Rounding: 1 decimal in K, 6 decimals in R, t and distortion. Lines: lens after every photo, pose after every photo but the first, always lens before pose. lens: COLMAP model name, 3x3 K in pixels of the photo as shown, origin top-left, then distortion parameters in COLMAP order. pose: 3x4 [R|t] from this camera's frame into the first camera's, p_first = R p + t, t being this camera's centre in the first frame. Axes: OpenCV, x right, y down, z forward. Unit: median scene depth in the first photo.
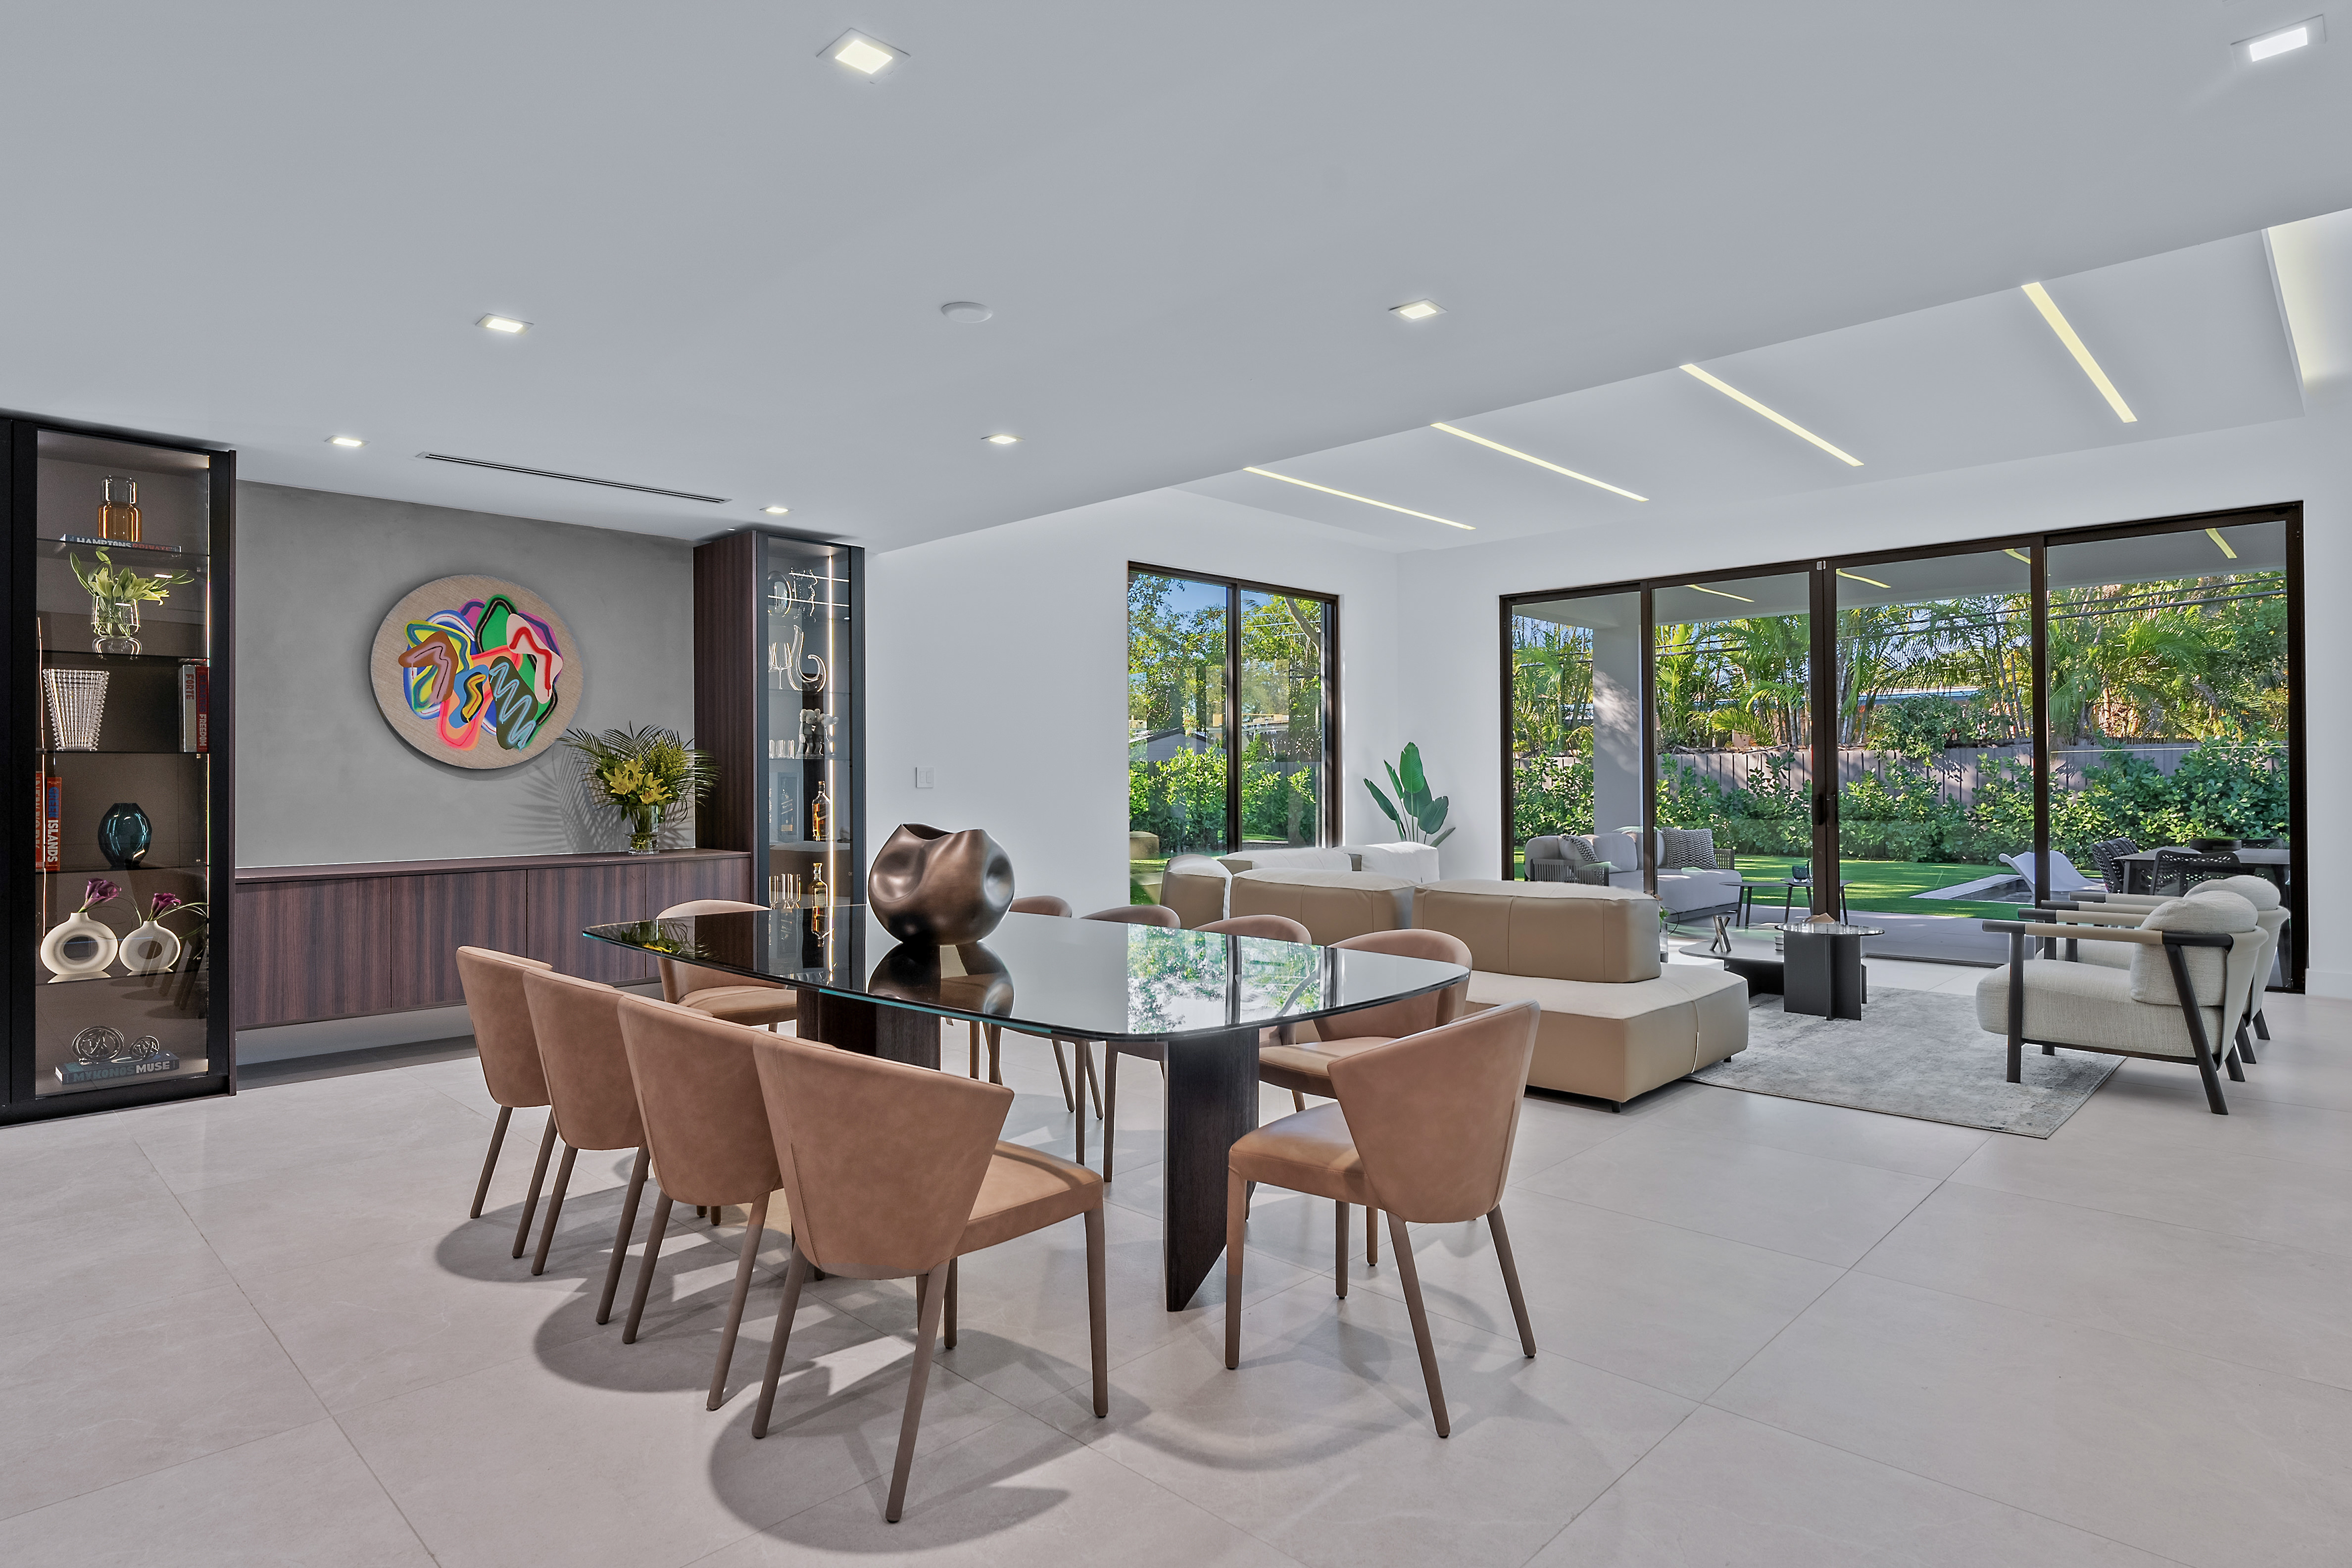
lens RADIAL K [[1262.8, 0, 1176.0], [0, 1262.8, 784.0], [0, 0, 1]] dist [-0.028392, -0.000159]
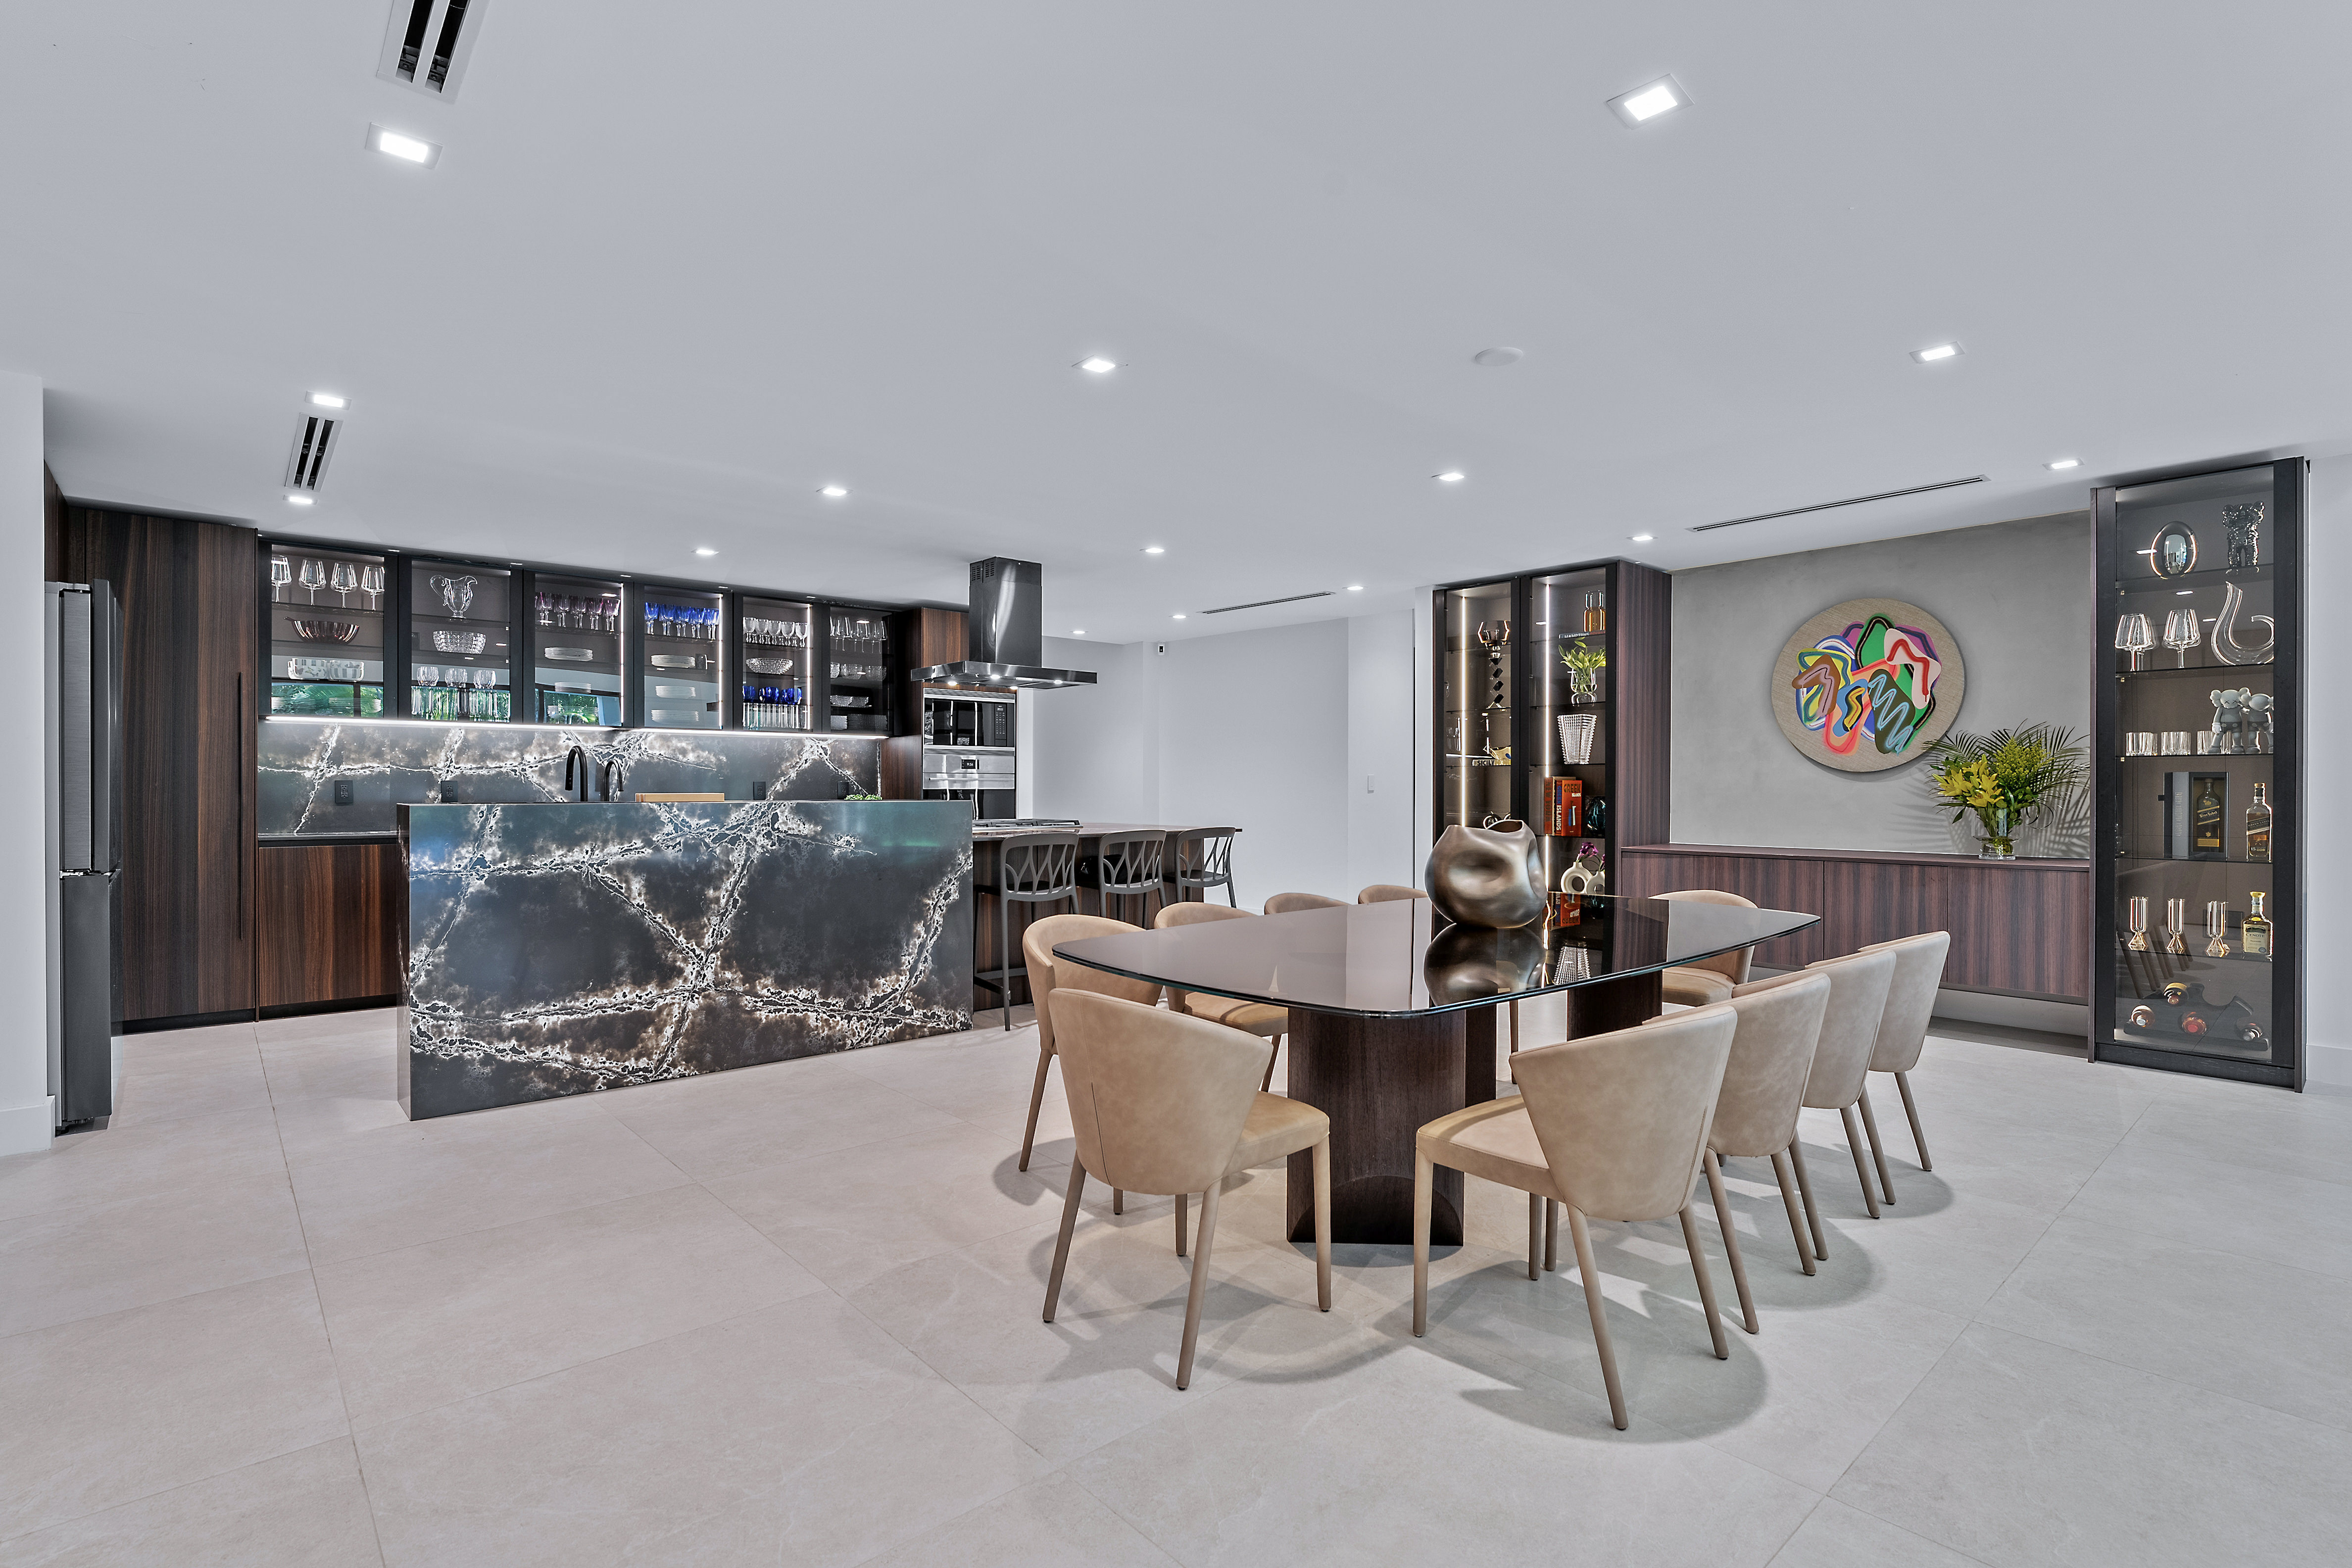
lens RADIAL K [[1120.4, 0, 1176.0], [0, 1120.4, 784.0], [0, 0, 1]] dist [-0.002858, -0.000831]
pose [[-0.089362, 0.003478, -0.995993, 0.501756], [-0.002102, 0.999991, 0.003680, -0.003291], [0.995997, 0.002422, -0.089354, 0.475137]]
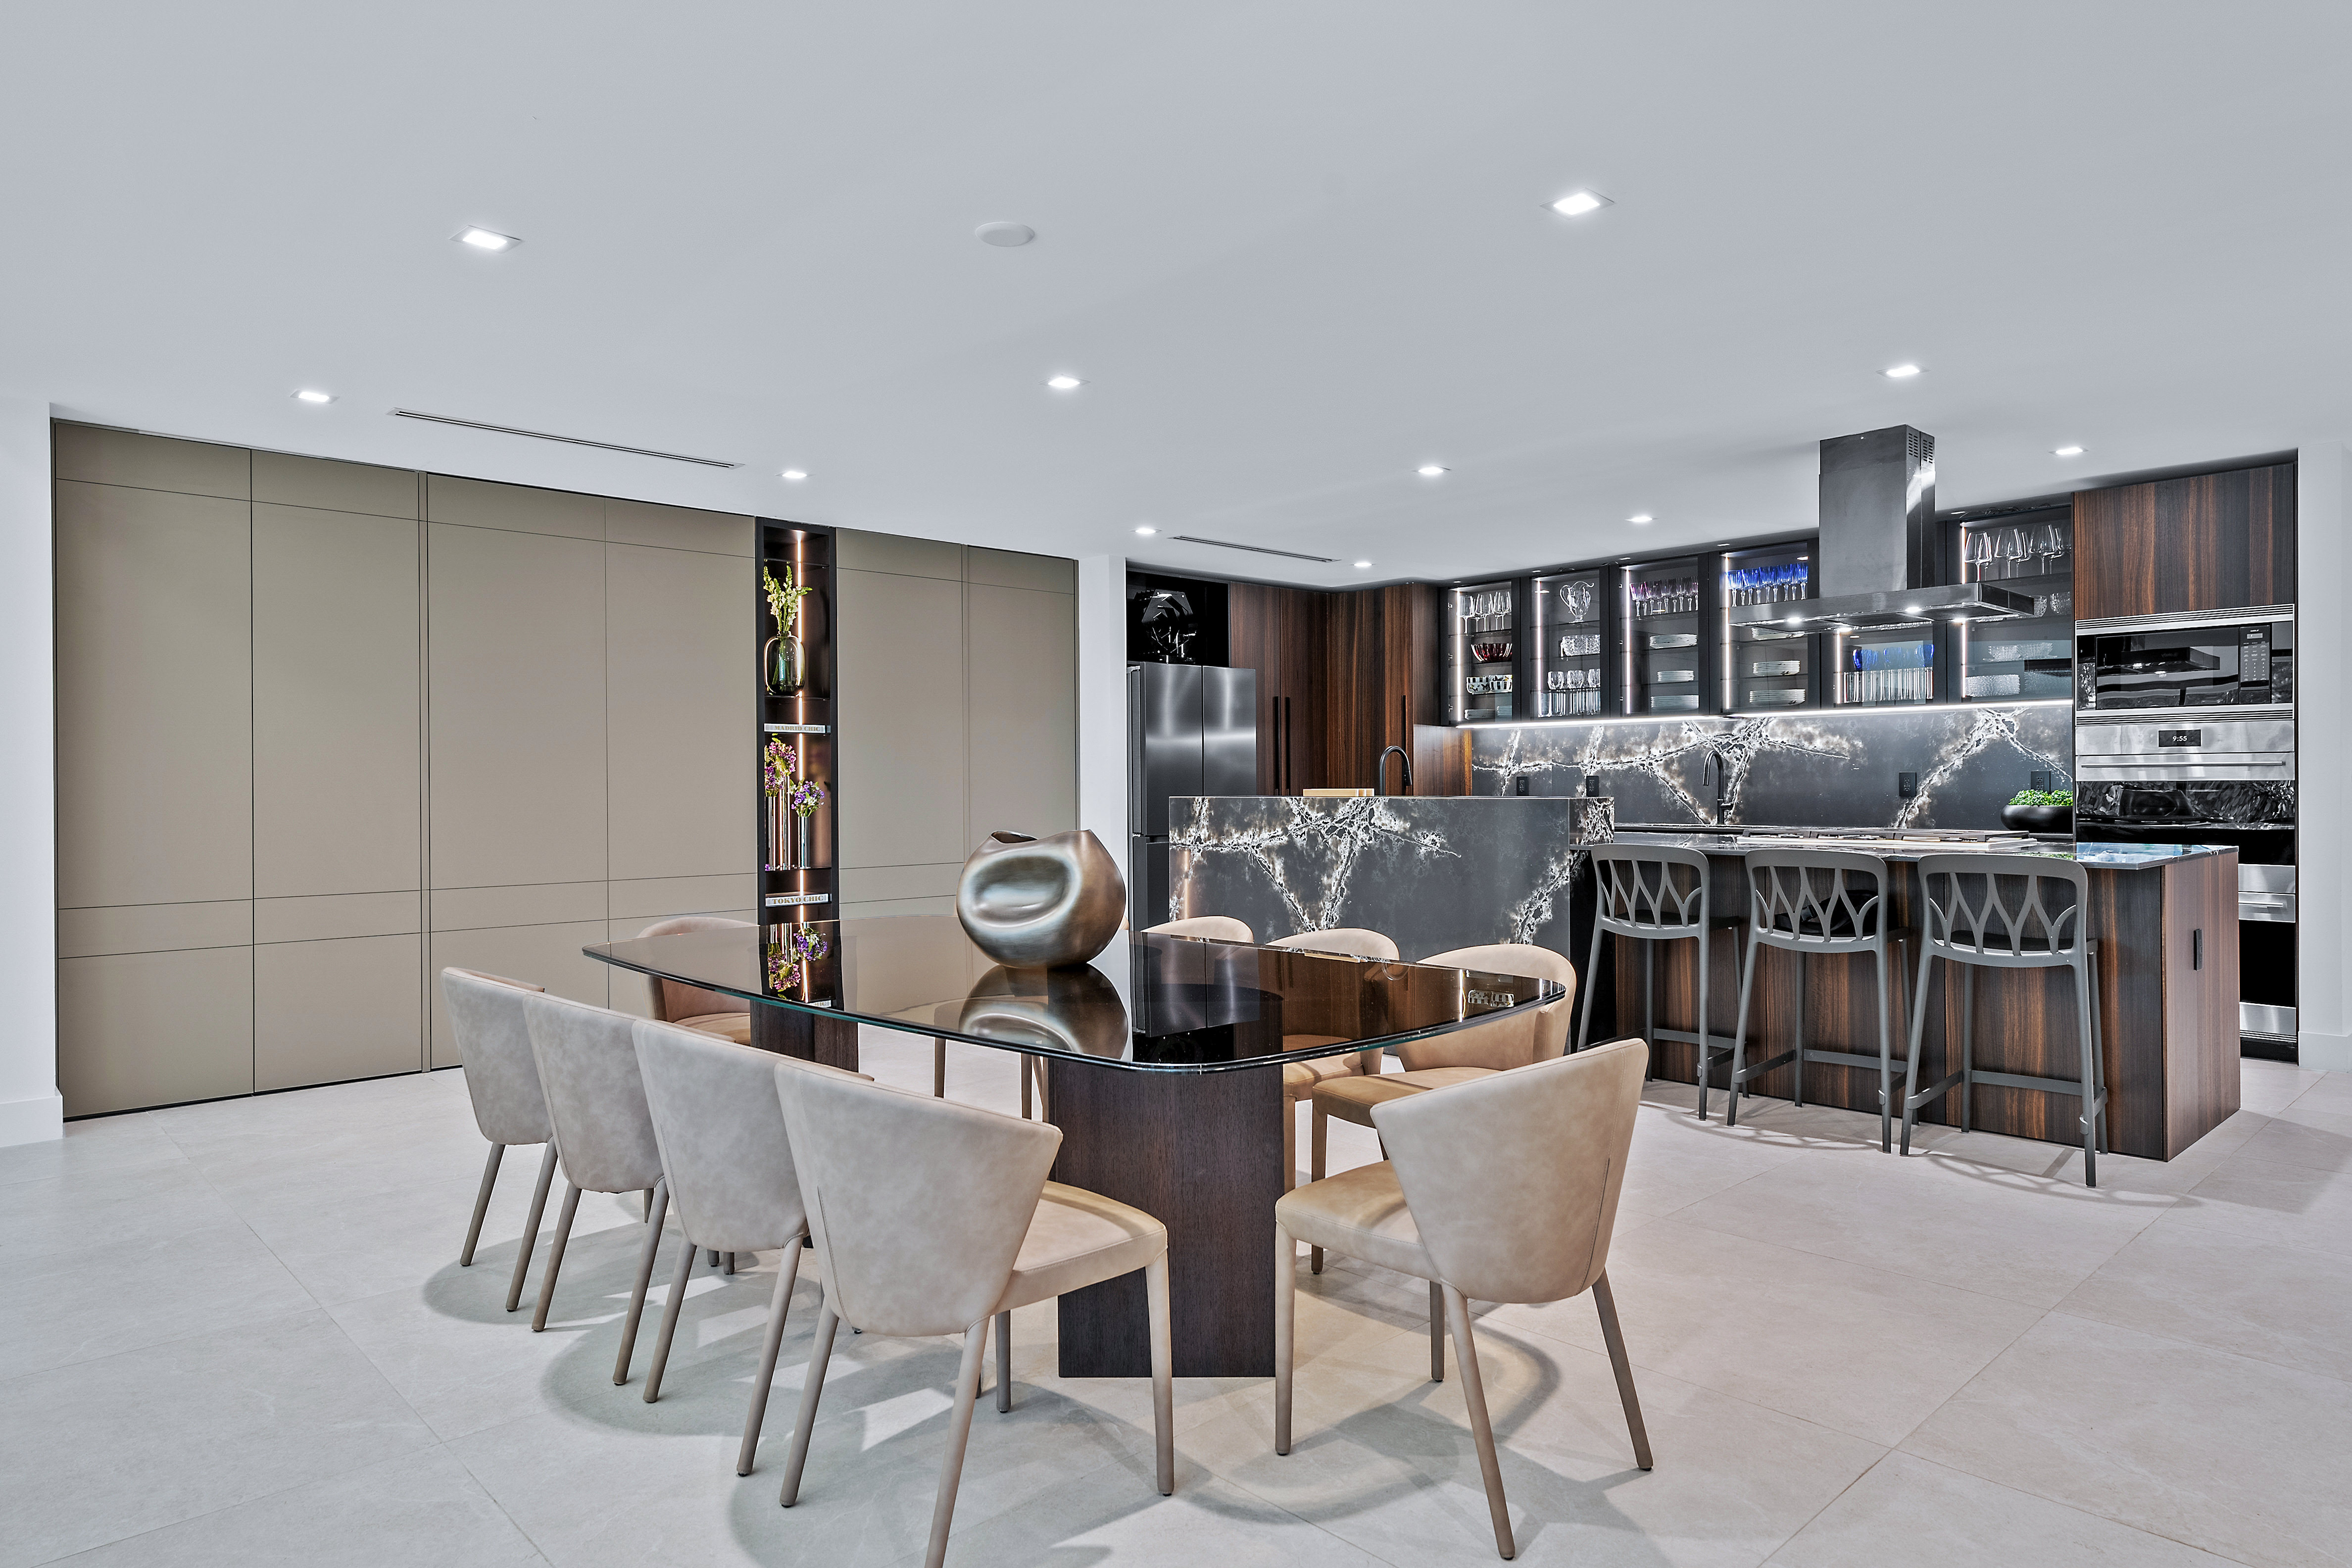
lens RADIAL K [[1398.5, 0, 1176.0], [0, 1398.5, 784.0], [0, 0, 1]] dist [0.003960, 0.001151]
pose [[-0.997604, 0.012780, 0.067985, 0.117100], [0.012903, 0.999916, 0.001361, -0.001462], [-0.067962, 0.002235, -0.997685, 0.845158]]
